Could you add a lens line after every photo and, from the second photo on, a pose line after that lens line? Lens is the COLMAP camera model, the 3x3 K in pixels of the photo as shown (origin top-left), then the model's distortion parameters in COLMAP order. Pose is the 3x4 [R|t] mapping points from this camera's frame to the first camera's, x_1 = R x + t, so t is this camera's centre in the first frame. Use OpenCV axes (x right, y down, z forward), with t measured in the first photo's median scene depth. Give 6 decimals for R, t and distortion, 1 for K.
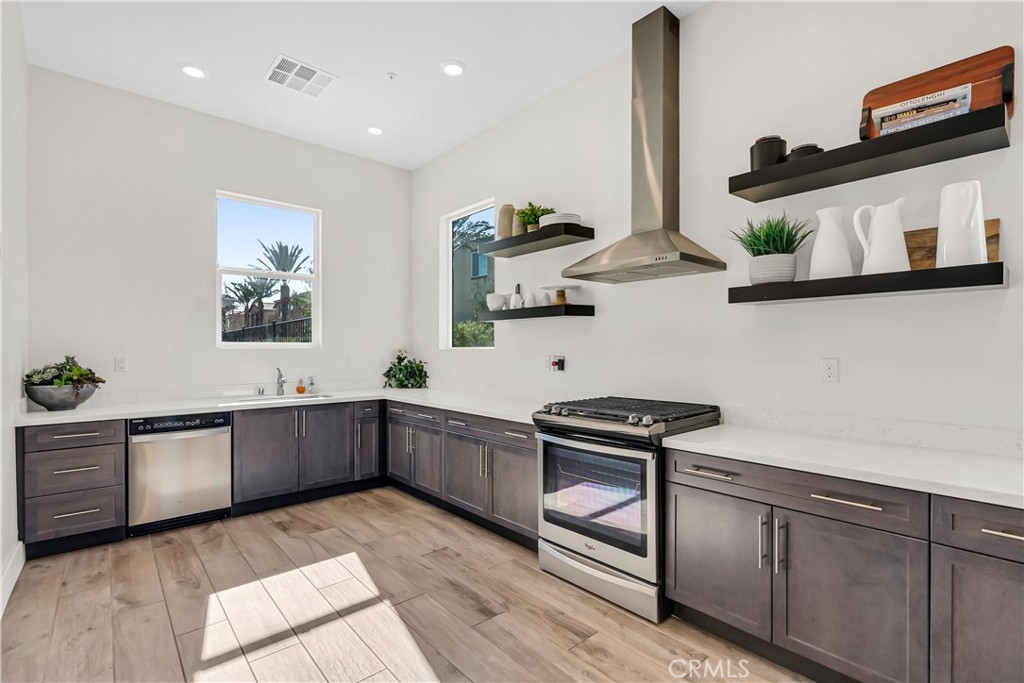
lens RADIAL K [[468.8, 0, 509.0], [0, 468.8, 339.1], [0, 0, 1]] dist [-0.002705, 0.001280]
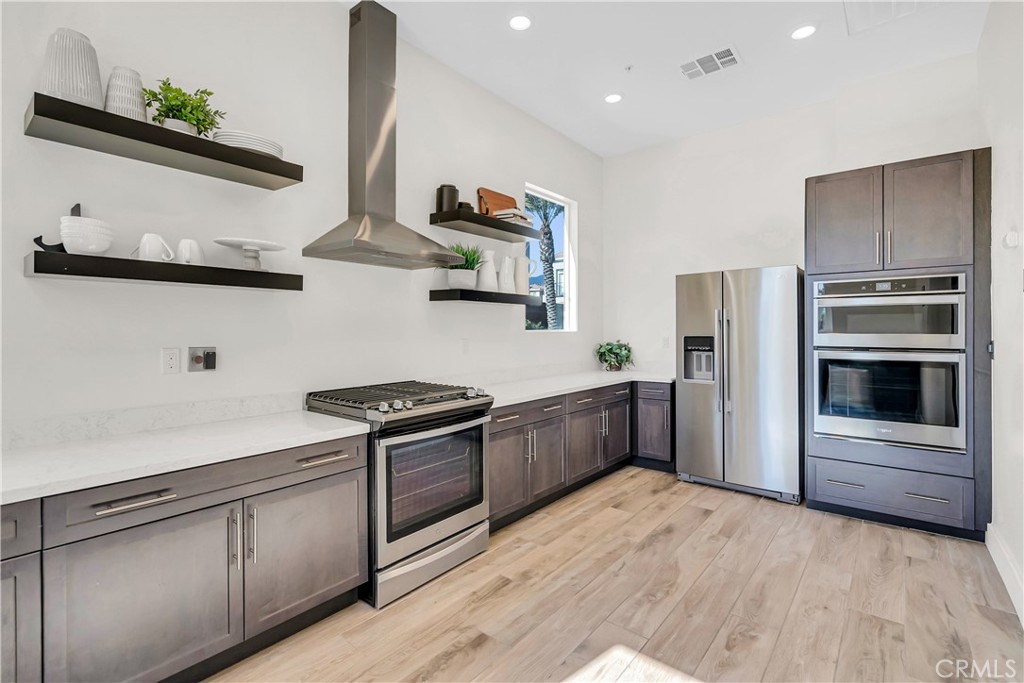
lens RADIAL K [[468.8, 0, 508.6], [0, 468.8, 342.5], [0, 0, 1]] dist [-0.002705, 0.001280]
pose [[-0.164798, -0.004101, 0.986319, -0.834292], [0.000627, 0.999991, 0.004262, 0.042729], [-0.986327, 0.001320, -0.164794, 1.027695]]
